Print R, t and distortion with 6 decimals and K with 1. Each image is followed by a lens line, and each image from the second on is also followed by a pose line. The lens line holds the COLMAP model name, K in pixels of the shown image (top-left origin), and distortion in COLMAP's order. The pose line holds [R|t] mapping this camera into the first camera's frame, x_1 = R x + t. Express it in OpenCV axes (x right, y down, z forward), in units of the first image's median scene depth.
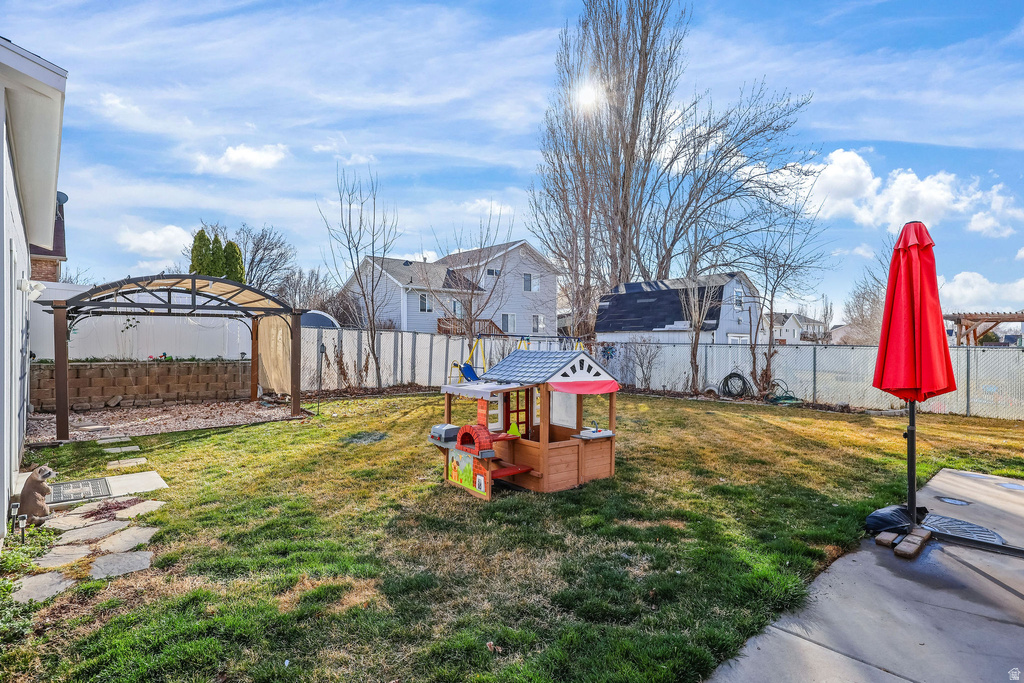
lens RADIAL K [[512.8, 0, 506.2], [0, 512.8, 338.8], [0, 0, 1]] dist [-0.003795, 0.000021]
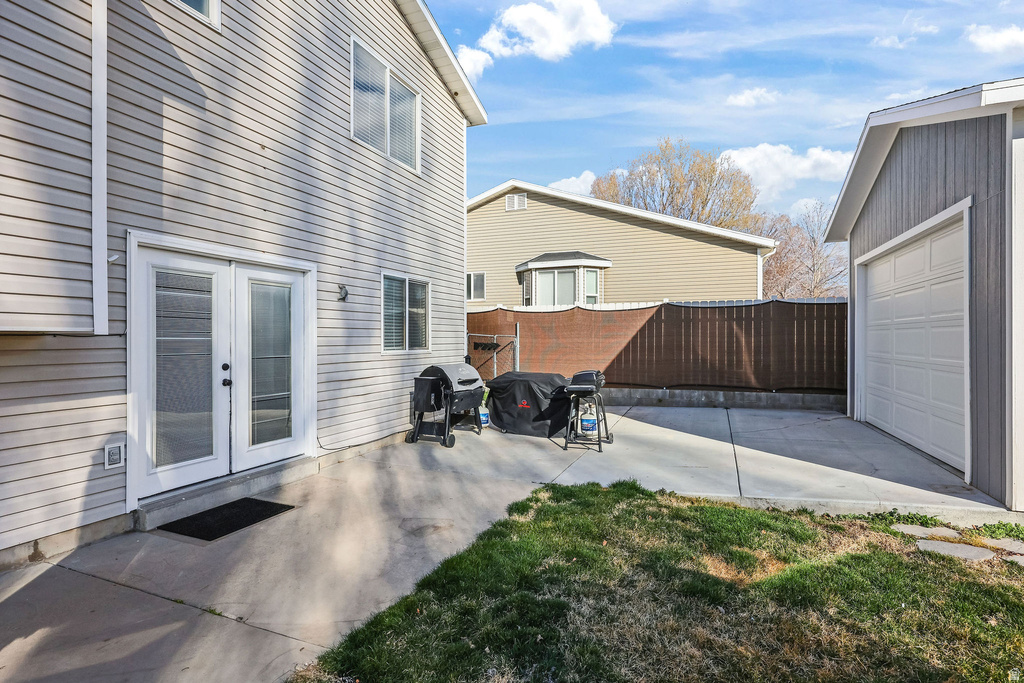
lens RADIAL K [[512.8, 0, 508.0], [0, 512.8, 339.6], [0, 0, 1]] dist [-0.003795, 0.000021]
pose [[-0.898801, 0.001802, -0.438353, 0.355316], [0.001774, 0.999998, 0.000474, 0.007083], [0.438353, -0.000352, -0.898803, 1.056682]]
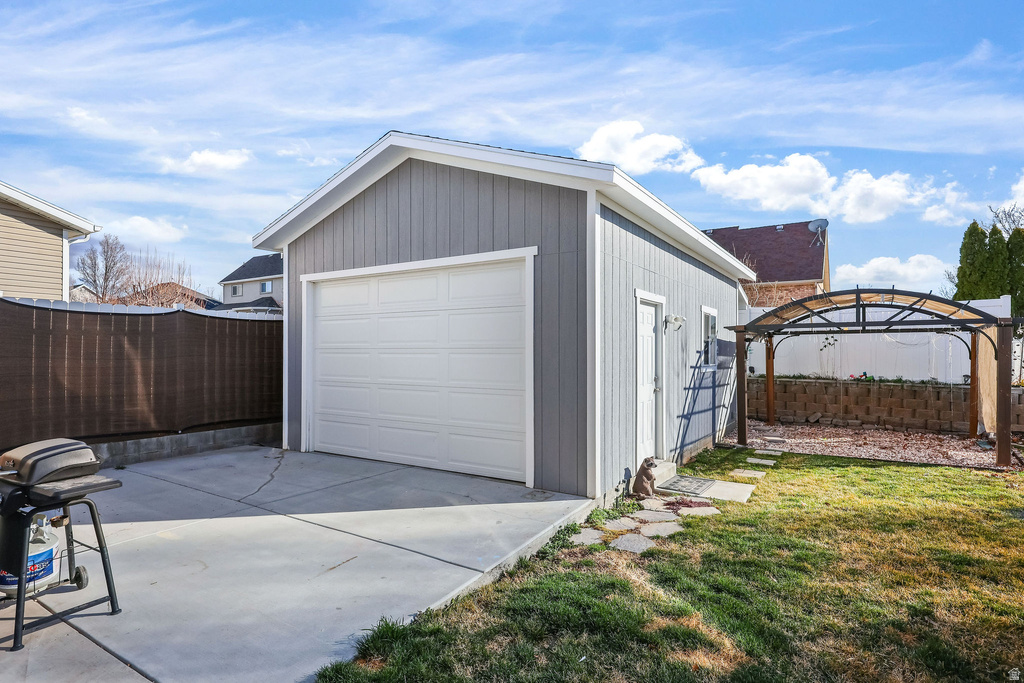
lens RADIAL K [[546.9, 0, 504.2], [0, 546.9, 349.0], [0, 0, 1]] dist [0.000726, 0.000199]
pose [[0.251506, -0.006080, -0.967837, 0.327182], [-0.000631, 0.999979, -0.006446, -0.020051], [0.967856, 0.002232, 0.251497, 0.244412]]
